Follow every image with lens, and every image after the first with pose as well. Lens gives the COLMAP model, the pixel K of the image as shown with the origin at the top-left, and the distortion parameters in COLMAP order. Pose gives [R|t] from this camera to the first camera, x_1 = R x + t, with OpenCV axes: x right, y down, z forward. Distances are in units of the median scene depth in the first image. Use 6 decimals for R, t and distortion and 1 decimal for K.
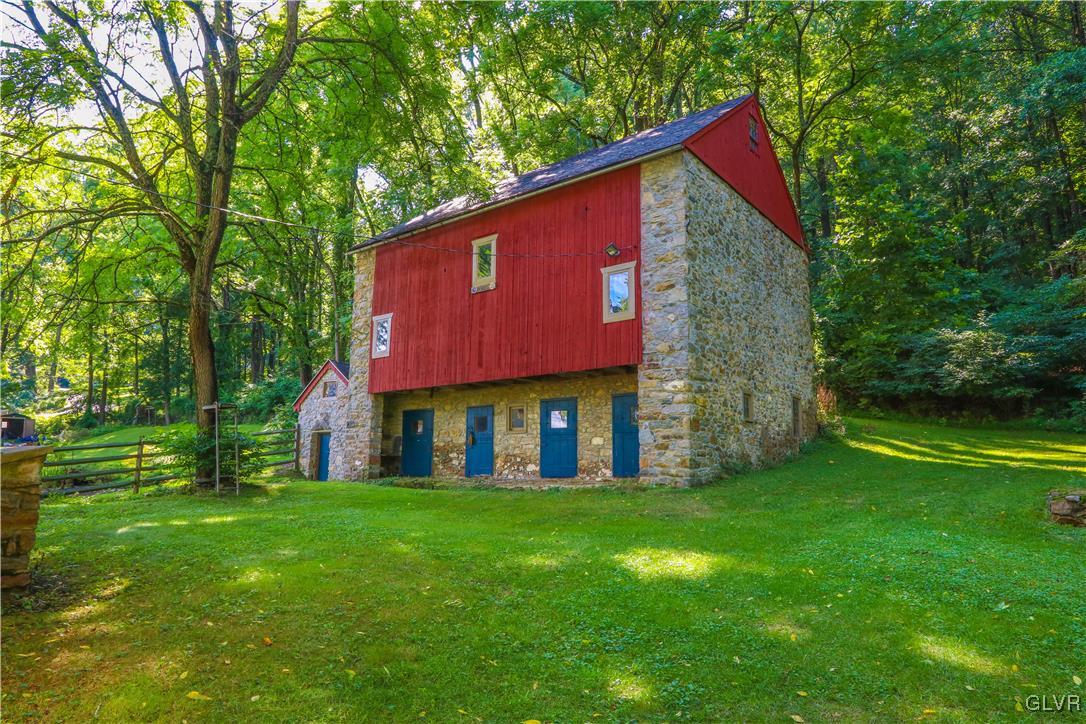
lens RADIAL K [[701.6, 0, 540.7], [0, 701.6, 360.1], [0, 0, 1]] dist [-0.009778, -0.000783]
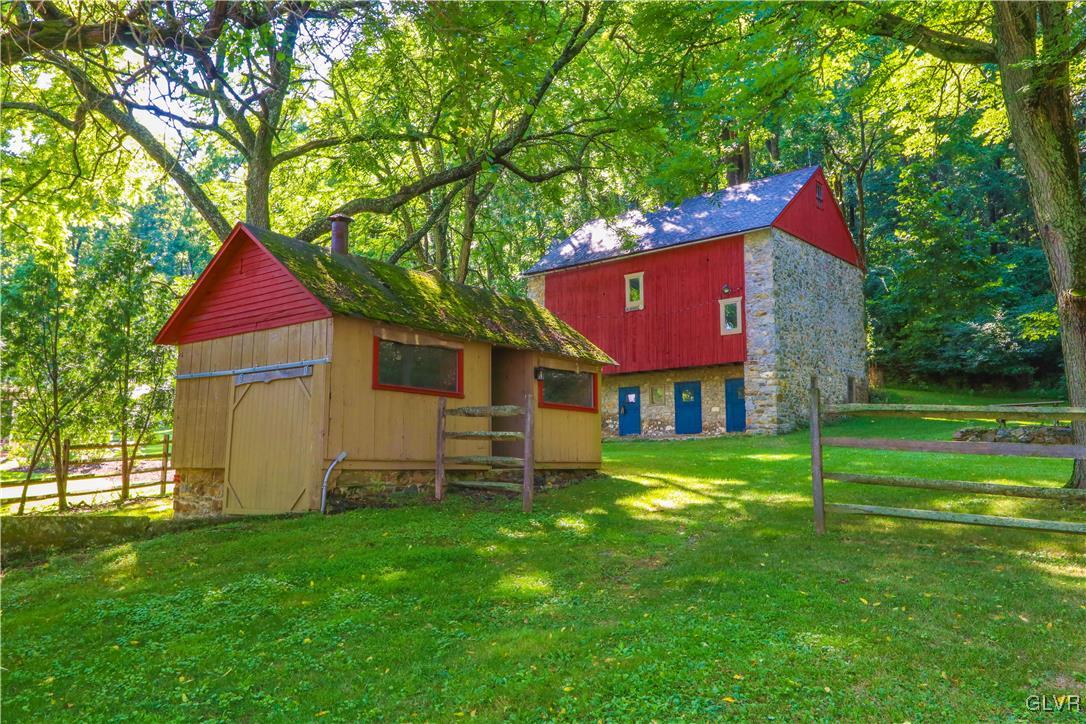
lens RADIAL K [[854.0, 0, 544.7], [0, 854.0, 363.4], [0, 0, 1]] dist [0.000662, 0.000234]
pose [[0.998850, -0.017179, -0.044760, -0.209669], [0.019387, 0.998593, 0.049367, -0.086054], [0.043849, -0.050178, 0.997777, -0.891461]]
